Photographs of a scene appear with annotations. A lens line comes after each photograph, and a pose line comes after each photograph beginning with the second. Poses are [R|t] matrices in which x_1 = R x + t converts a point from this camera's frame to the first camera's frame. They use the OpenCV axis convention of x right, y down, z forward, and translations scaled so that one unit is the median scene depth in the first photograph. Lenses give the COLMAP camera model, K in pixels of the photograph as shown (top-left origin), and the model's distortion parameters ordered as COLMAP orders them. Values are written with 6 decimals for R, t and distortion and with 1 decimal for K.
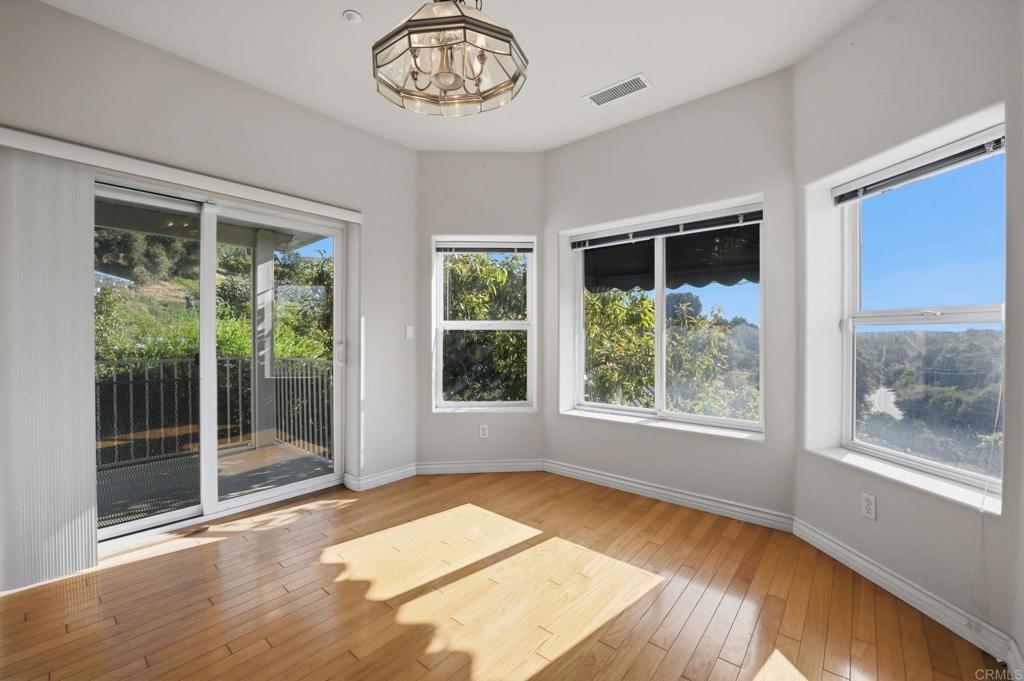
lens RADIAL K [[415.5, 0, 513.4], [0, 415.5, 334.9], [0, 0, 1]] dist [-0.010067, -0.000065]
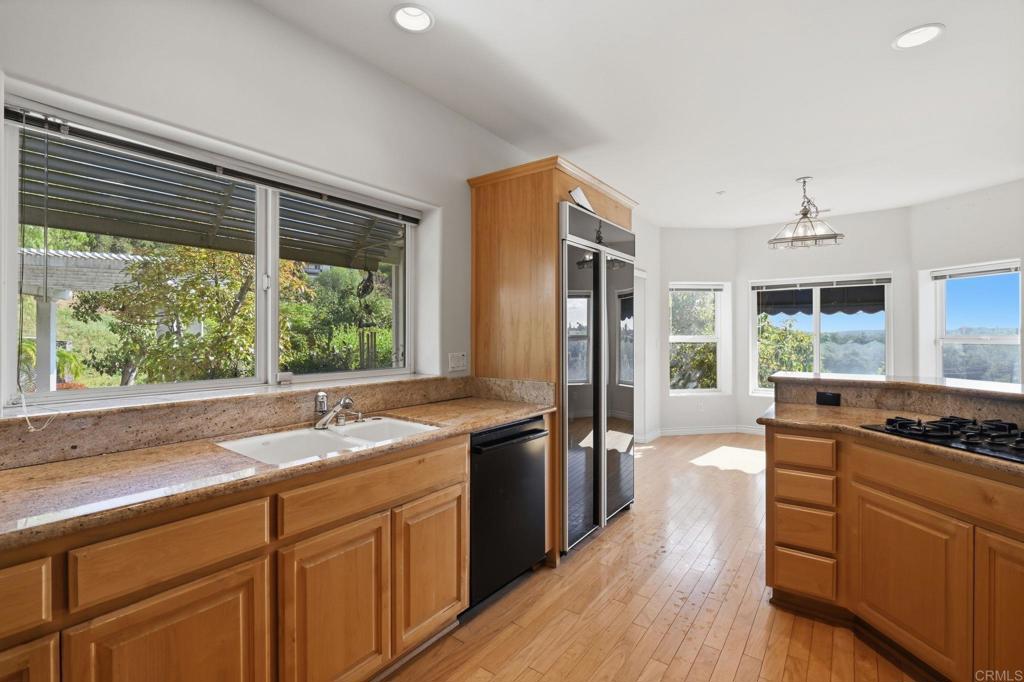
lens RADIAL K [[458.8, 0, 509.3], [0, 458.8, 335.4], [0, 0, 1]] dist [-0.009051, -0.000139]
pose [[0.998196, -0.003006, 0.059965, -0.965629], [0.002748, 0.999987, 0.004379, -0.052595], [-0.059977, -0.004206, 0.998191, -0.735510]]
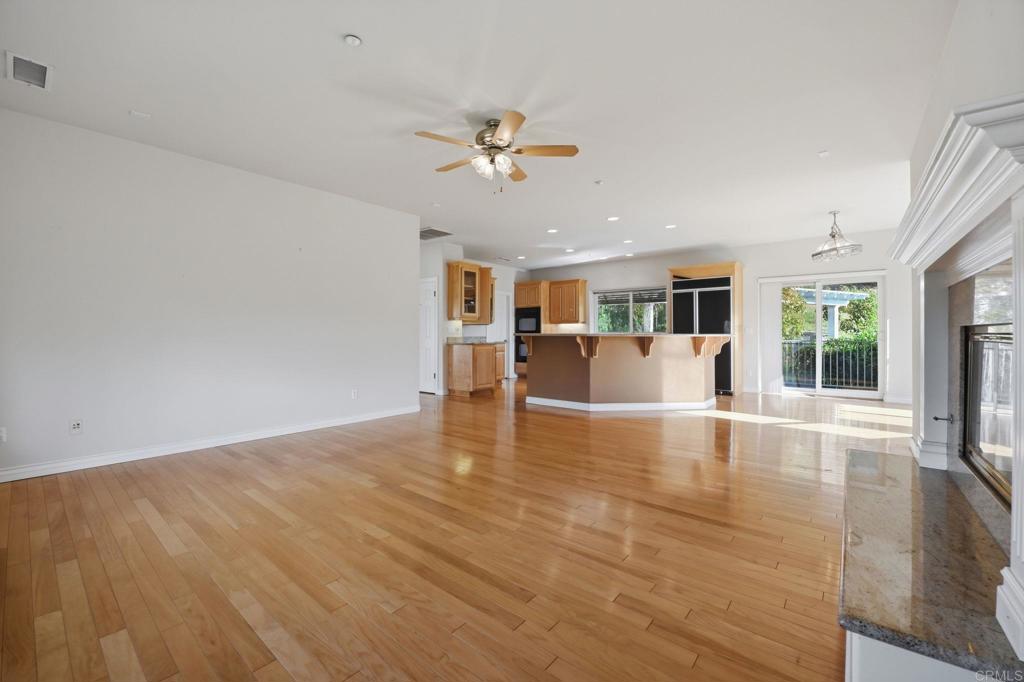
lens RADIAL K [[415.5, 0, 513.4], [0, 415.5, 335.4], [0, 0, 1]] dist [-0.010067, -0.000065]
pose [[0.015336, 0.001057, -0.999882, 1.662741], [0.001969, 0.999997, 0.001088, 0.032291], [0.999880, -0.001986, 0.015334, -0.896970]]
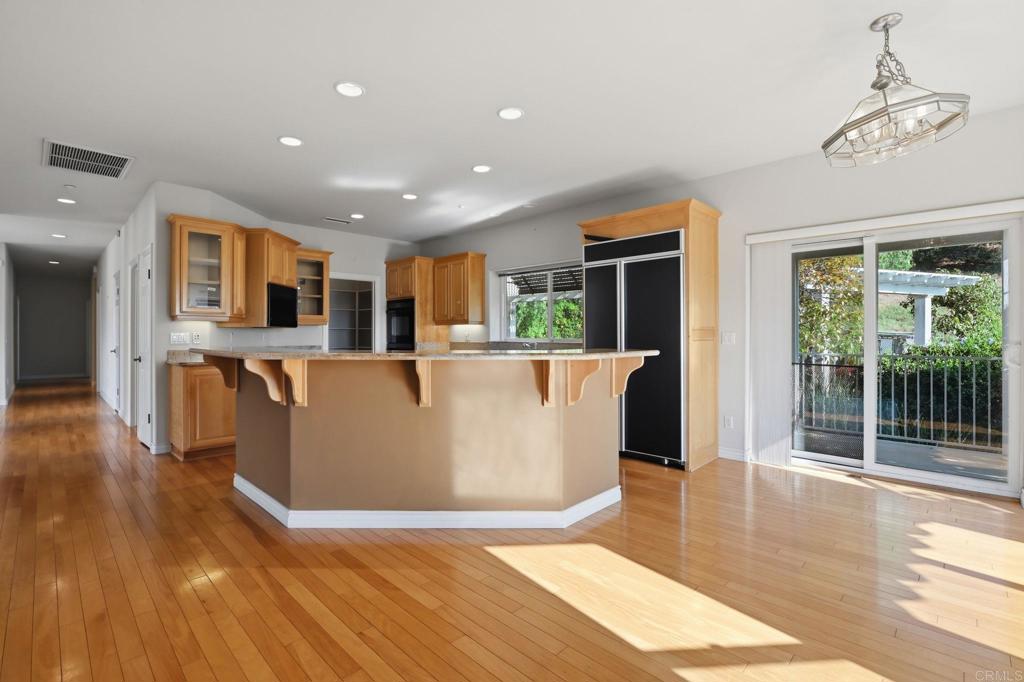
lens RADIAL K [[458.8, 0, 509.3], [0, 458.8, 335.4], [0, 0, 1]] dist [-0.009051, -0.000139]
pose [[-0.075327, 0.001434, -0.997158, 0.677077], [0.002964, 0.999995, 0.001214, -0.002973], [0.997154, -0.002864, -0.075331, -0.034613]]
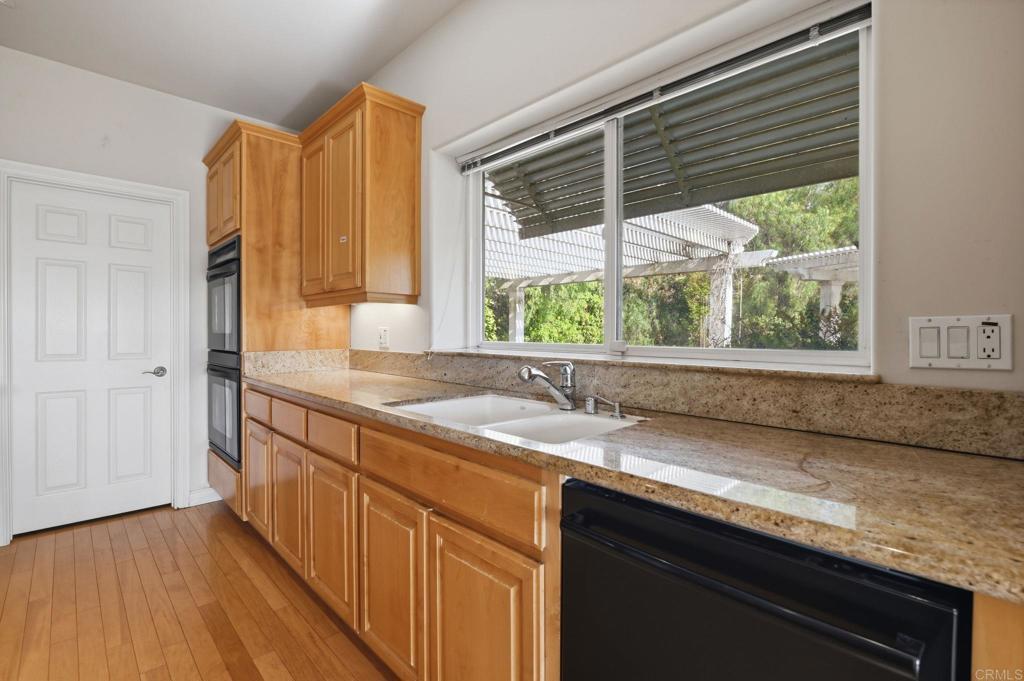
lens RADIAL K [[463.3, 0, 512.0], [0, 463.3, 340.5], [0, 0, 1]] dist [-0.003711, -0.000277]
pose [[-0.097795, 0.014561, -0.995100, -0.679275], [-0.001155, 0.999891, 0.014745, -0.001538], [0.995206, 0.002592, -0.097767, -0.080959]]
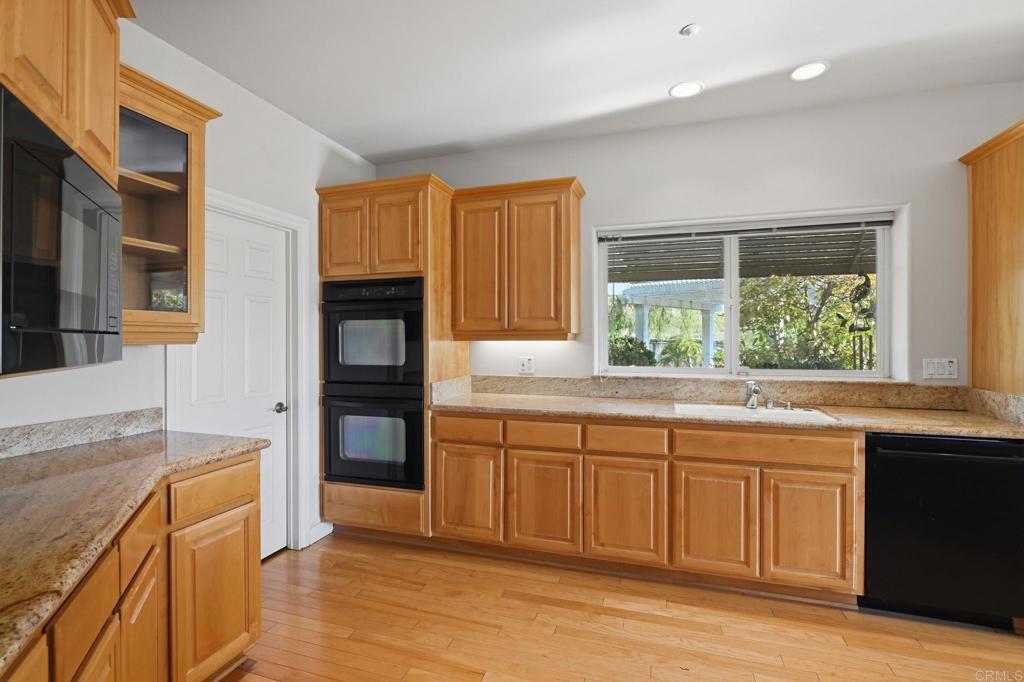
lens RADIAL K [[473.4, 0, 512.1], [0, 473.4, 340.0], [0, 0, 1]] dist [-0.007443, 0.000102]
pose [[0.381916, -0.000846, -0.924197, -0.529031], [0.006251, 0.999979, 0.001668, -0.053697], [0.924176, -0.006414, 0.381913, -0.842678]]
